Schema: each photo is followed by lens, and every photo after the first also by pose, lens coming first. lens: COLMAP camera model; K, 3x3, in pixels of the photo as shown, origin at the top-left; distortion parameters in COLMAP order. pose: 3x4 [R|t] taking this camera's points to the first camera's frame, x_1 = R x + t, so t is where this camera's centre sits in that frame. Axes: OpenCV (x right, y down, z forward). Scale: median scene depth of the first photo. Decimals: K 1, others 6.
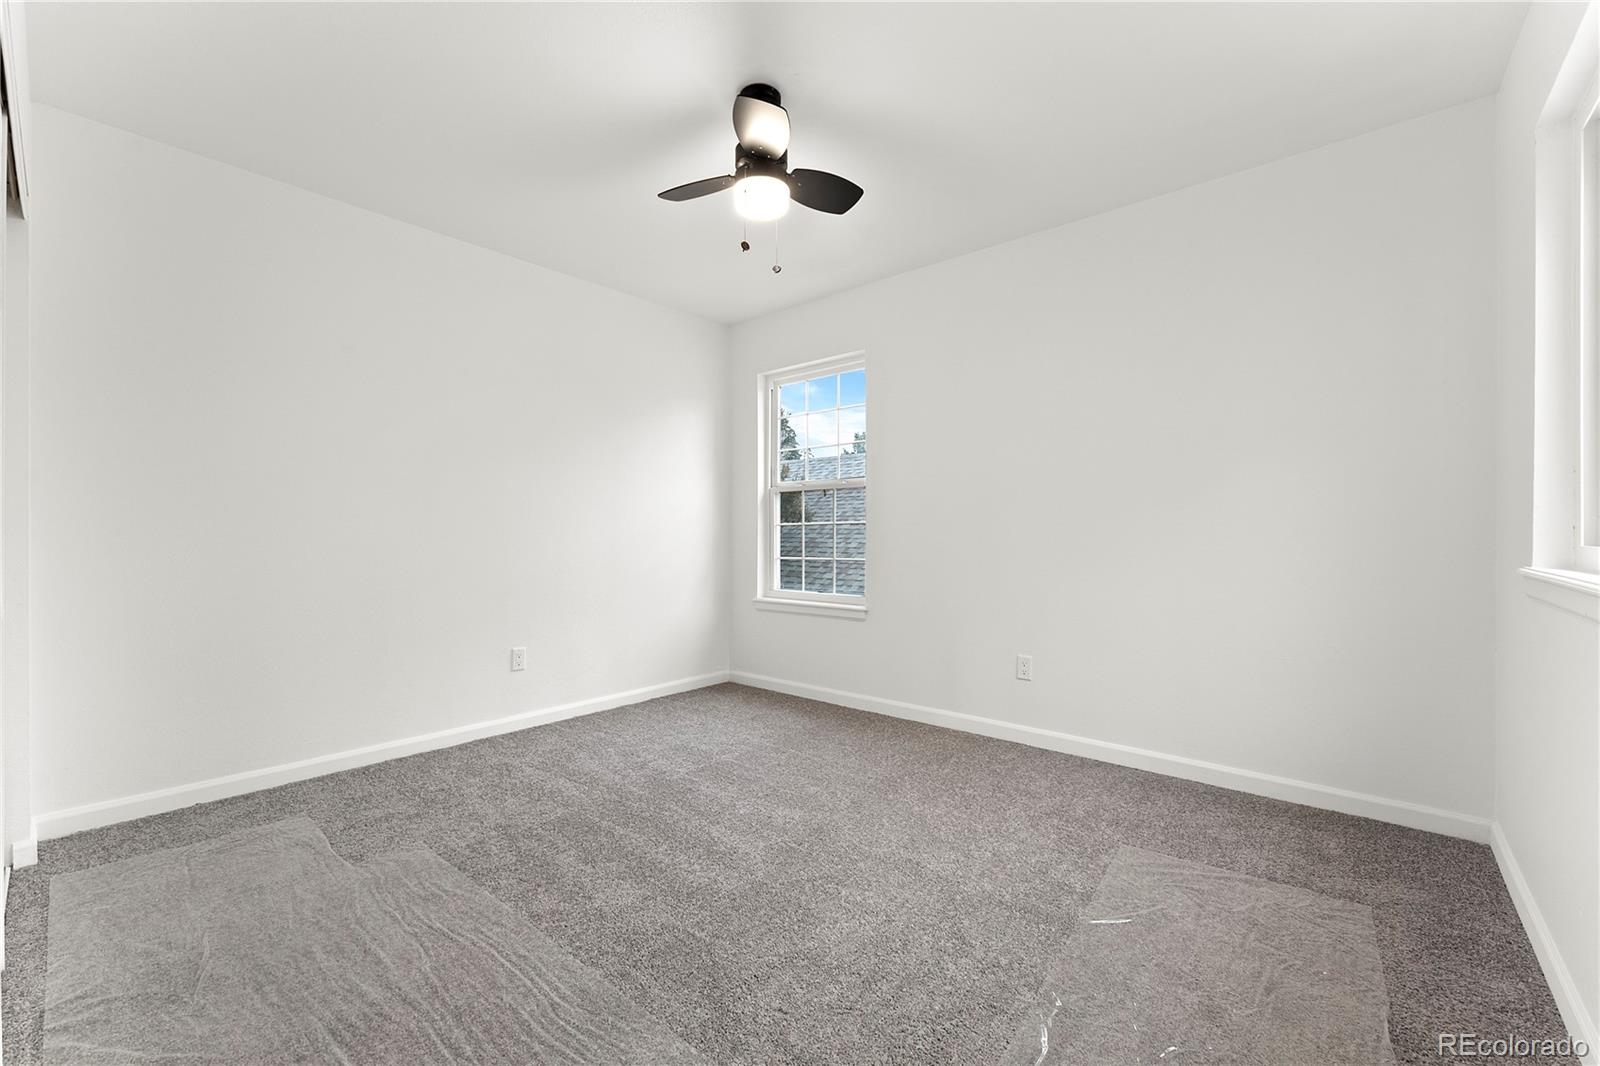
lens RADIAL K [[646.6, 0, 804.8], [0, 646.6, 531.7], [0, 0, 1]] dist [-0.000175, -0.000092]
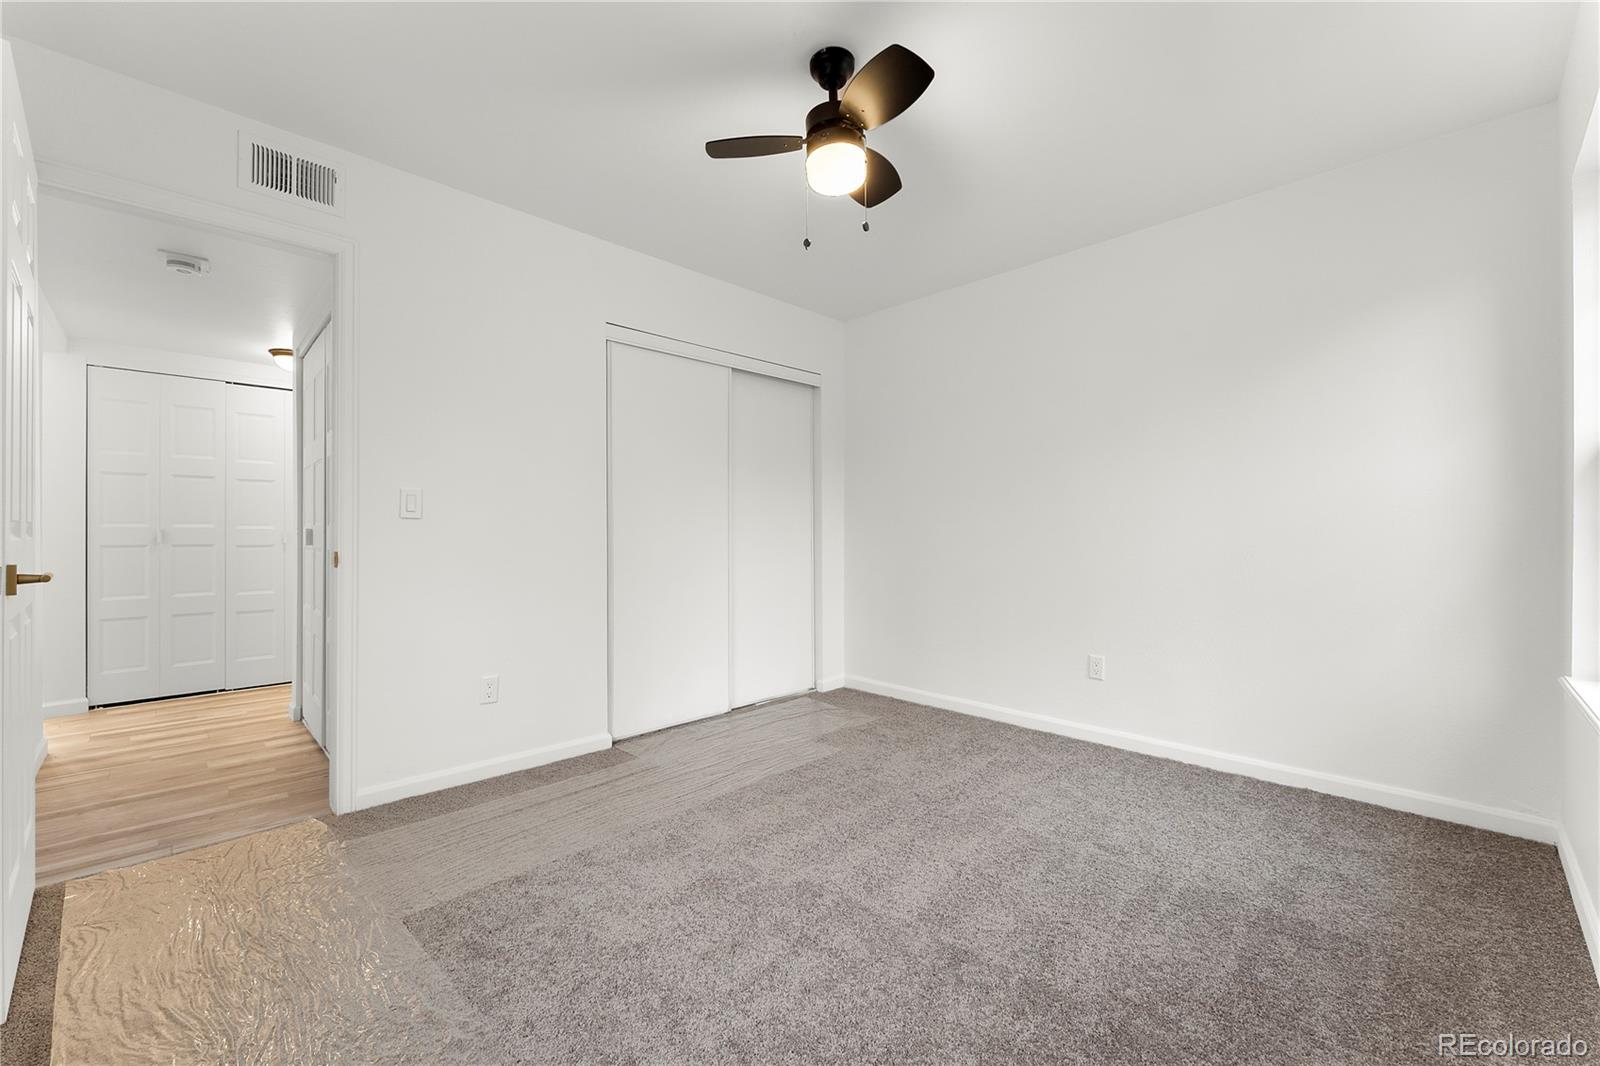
lens RADIAL K [[646.6, 0, 805.2], [0, 646.6, 530.8], [0, 0, 1]] dist [-0.000175, -0.000092]
pose [[-0.075271, -0.011124, -0.997101, 0.586281], [-0.001882, 0.999938, -0.011013, 0.011423], [0.997161, 0.001047, -0.075287, 0.724242]]
